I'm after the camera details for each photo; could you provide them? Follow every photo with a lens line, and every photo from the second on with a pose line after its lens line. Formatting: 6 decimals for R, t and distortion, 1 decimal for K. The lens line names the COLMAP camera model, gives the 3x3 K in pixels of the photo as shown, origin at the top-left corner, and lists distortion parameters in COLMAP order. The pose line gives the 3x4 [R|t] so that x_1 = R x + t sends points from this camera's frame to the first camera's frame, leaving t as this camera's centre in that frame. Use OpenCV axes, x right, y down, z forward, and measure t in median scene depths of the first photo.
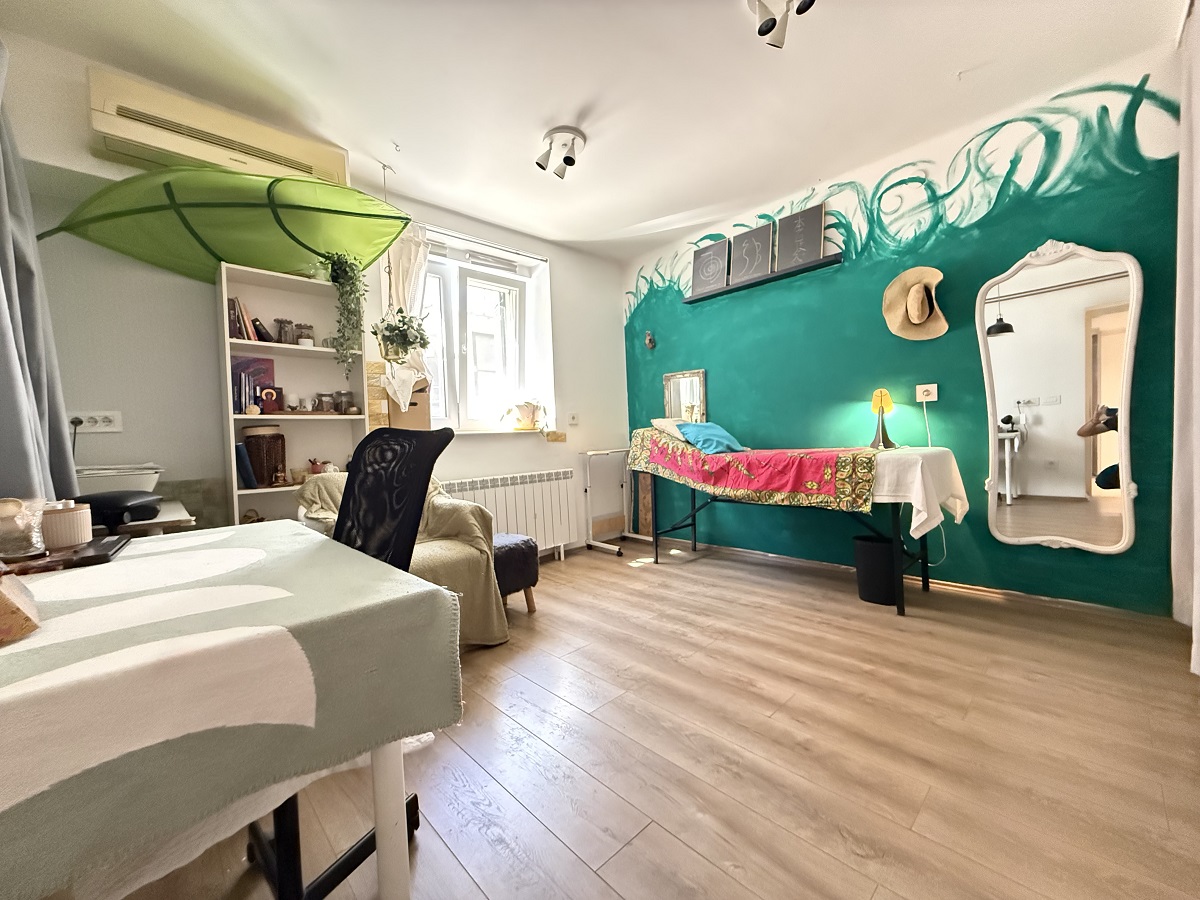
lens RADIAL K [[475.4, 0, 601.5], [0, 475.4, 447.7], [0, 0, 1]] dist [0.000939, 0.000090]
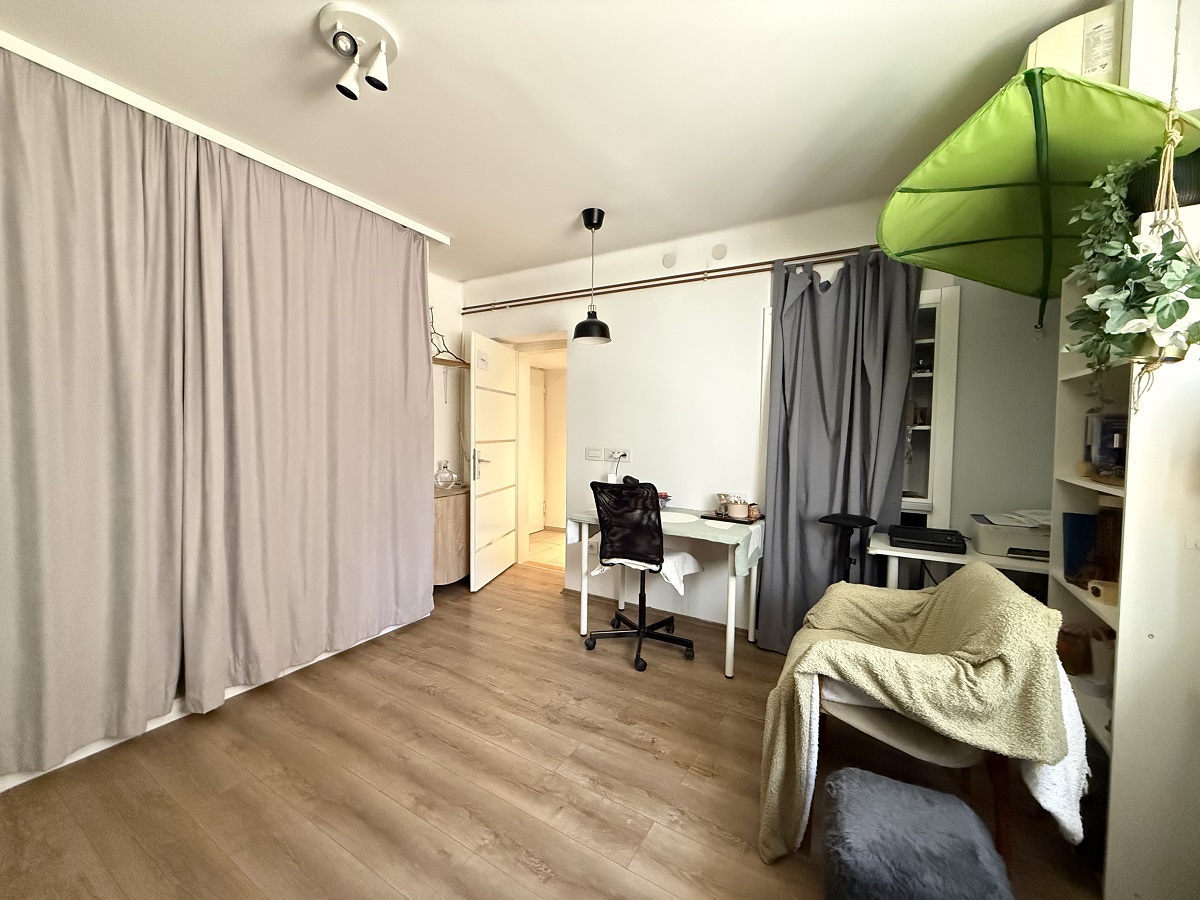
lens RADIAL K [[475.4, 0, 597.5], [0, 475.4, 448.3], [0, 0, 1]] dist [0.000939, 0.000090]
pose [[-0.966171, 0.045330, -0.253889, 0.182592], [0.026642, 0.996708, 0.076569, -0.232231], [0.256524, 0.067215, -0.964198, 1.897400]]
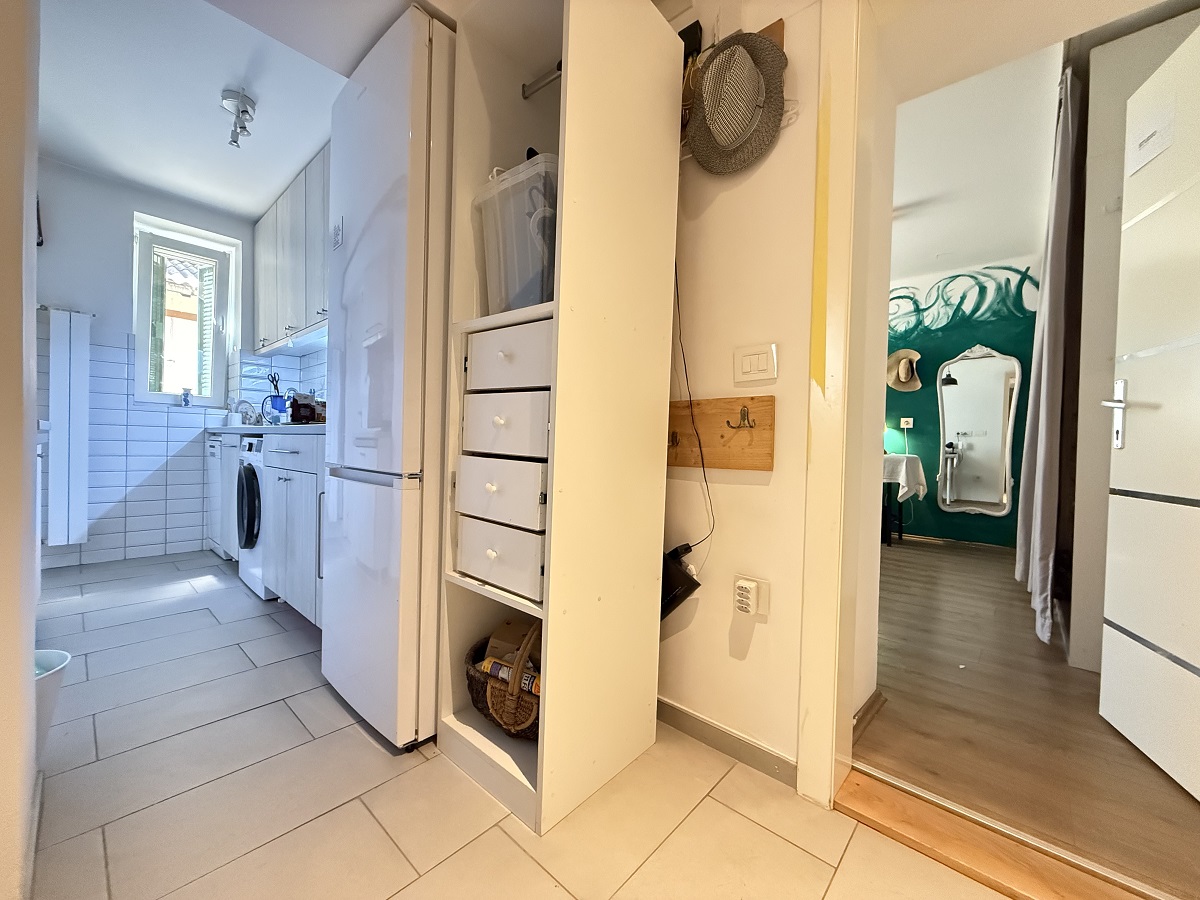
lens RADIAL K [[475.4, 0, 599.2], [0, 475.4, 453.3], [0, 0, 1]] dist [0.000939, 0.000090]
pose [[0.995442, 0.061848, 0.072596, -0.539125], [-0.061332, 0.998074, -0.009321, 0.077687], [-0.073033, 0.004826, 0.997318, -0.626517]]
